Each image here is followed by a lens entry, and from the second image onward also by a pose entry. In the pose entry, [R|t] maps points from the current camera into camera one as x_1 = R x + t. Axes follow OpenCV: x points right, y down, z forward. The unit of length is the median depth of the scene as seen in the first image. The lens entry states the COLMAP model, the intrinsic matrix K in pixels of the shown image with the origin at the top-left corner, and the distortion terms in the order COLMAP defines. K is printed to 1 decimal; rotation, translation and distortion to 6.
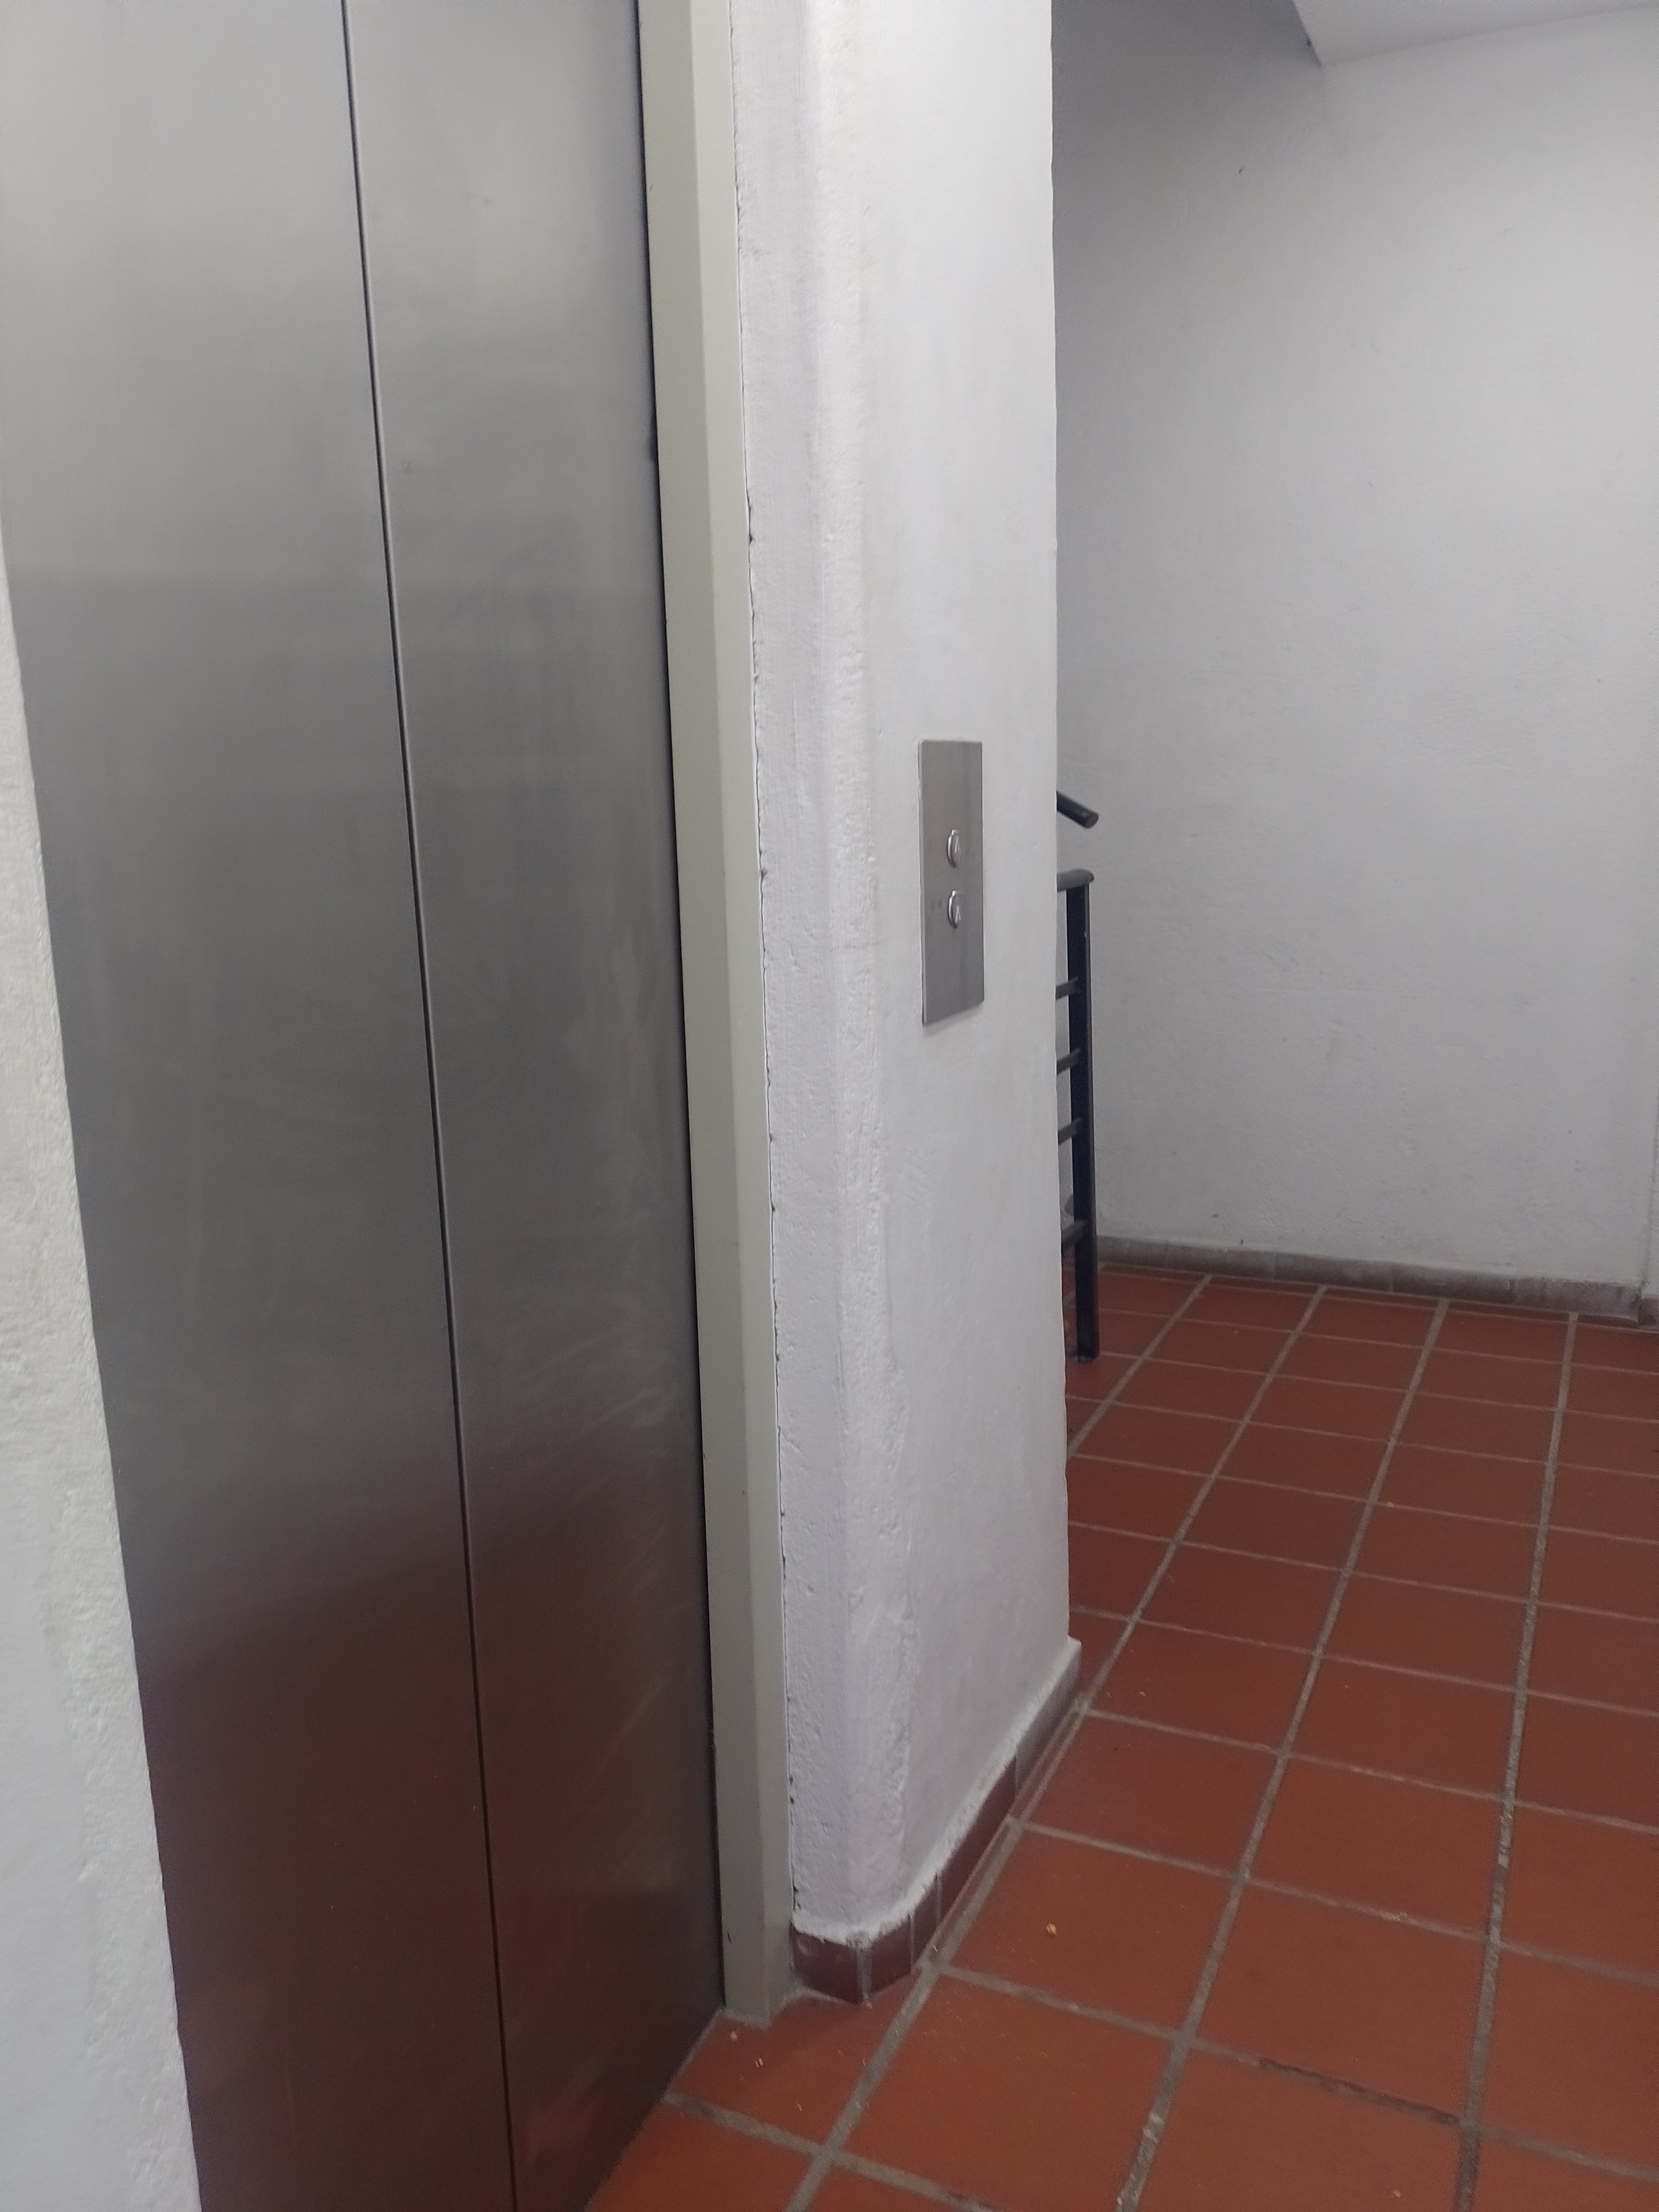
lens RADIAL K [[1637.4, 0, 829.5], [0, 1637.4, 1106.0], [0, 0, 1]] dist [0.040710, -0.026989]
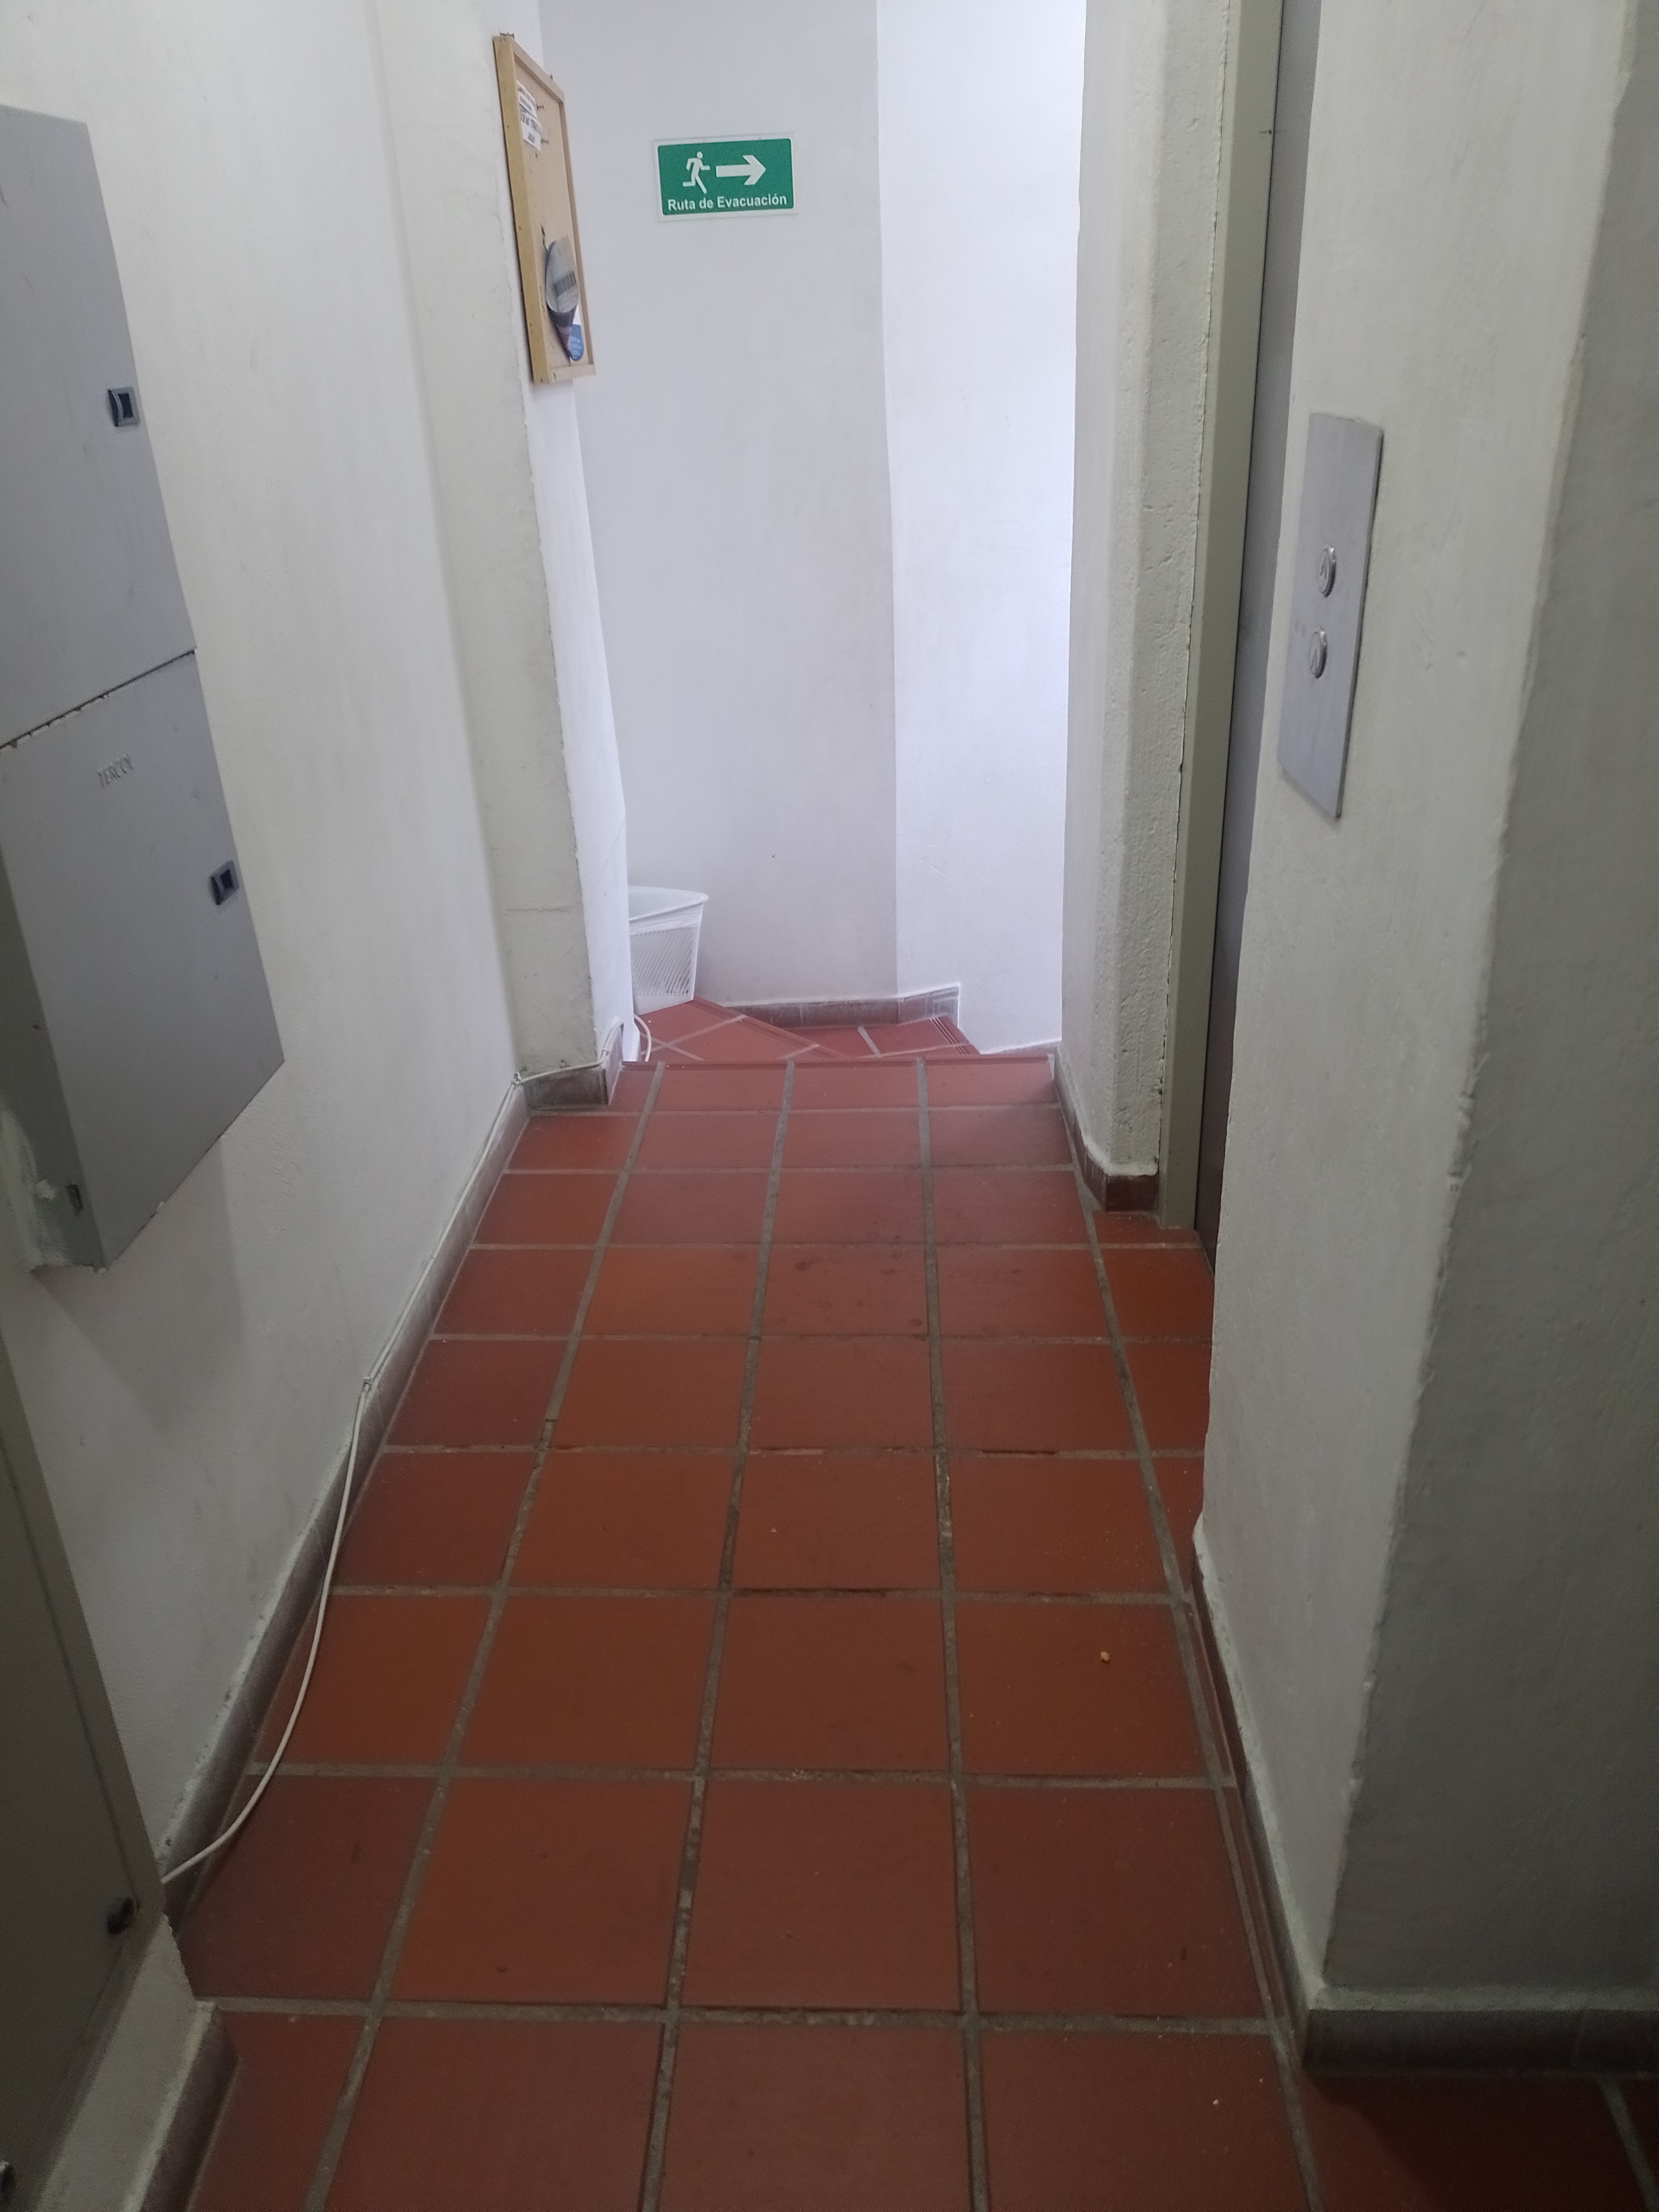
lens RADIAL K [[1637.4, 0, 829.5], [0, 1637.4, 1106.0], [0, 0, 1]] dist [0.040710, -0.026989]
pose [[-0.911764, 0.234432, -0.337237, 0.571622], [-0.015674, 0.800637, 0.598945, -0.395231], [0.410416, 0.551382, -0.726317, 1.530722]]
